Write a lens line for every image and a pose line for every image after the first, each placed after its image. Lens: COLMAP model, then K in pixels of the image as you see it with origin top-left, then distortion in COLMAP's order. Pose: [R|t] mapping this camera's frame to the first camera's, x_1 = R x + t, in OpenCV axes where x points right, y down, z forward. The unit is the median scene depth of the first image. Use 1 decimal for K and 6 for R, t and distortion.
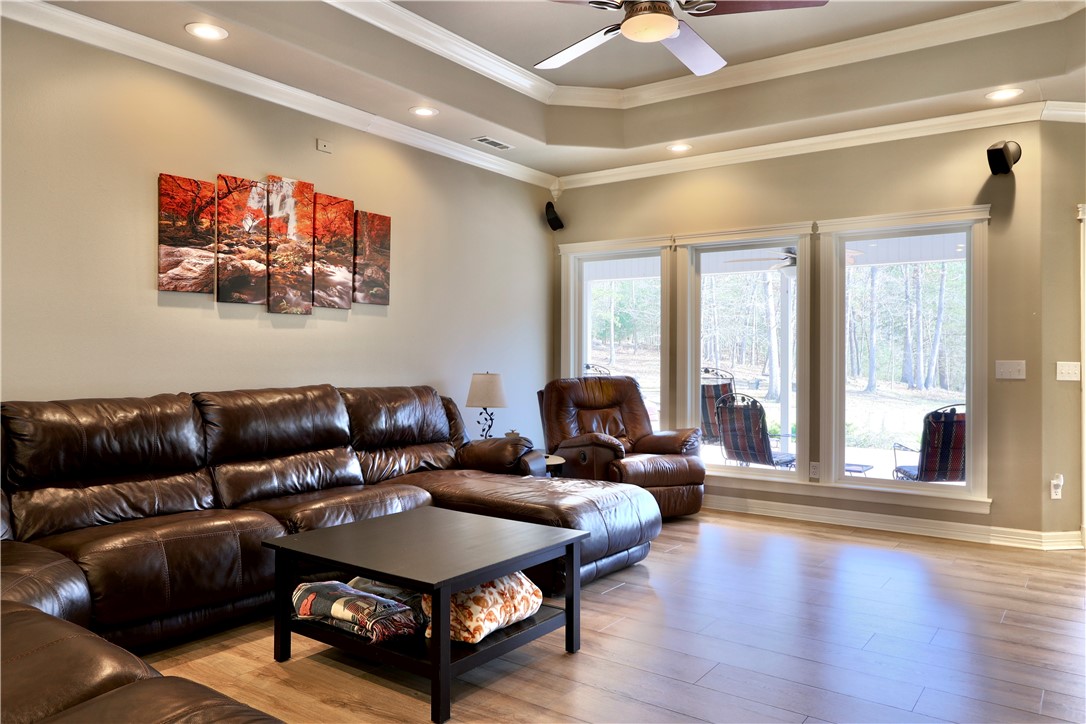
lens RADIAL K [[786.1, 0, 542.9], [0, 786.1, 360.9], [0, 0, 1]] dist [-0.007616, -0.003383]
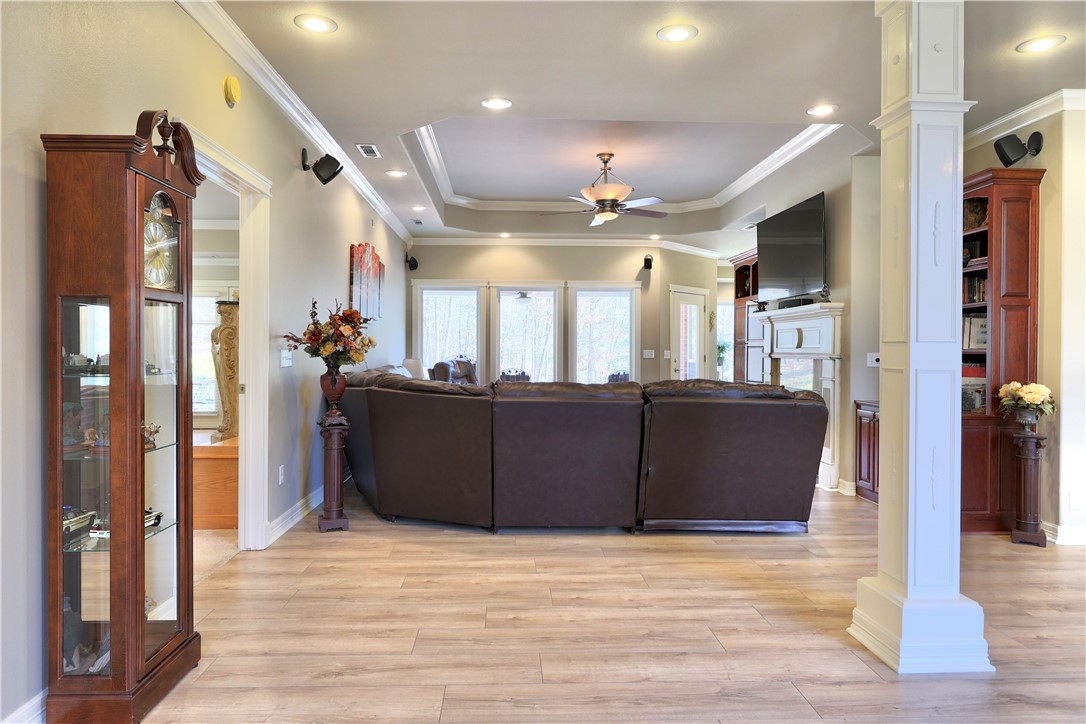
lens RADIAL K [[705.7, 0, 541.2], [0, 705.7, 358.8], [0, 0, 1]] dist [0.001094, 0.000023]
pose [[0.782041, -0.013653, 0.623078, -0.769032], [0.002836, 0.999828, 0.018349, -0.011541], [-0.623221, -0.012583, 0.781944, -0.341656]]
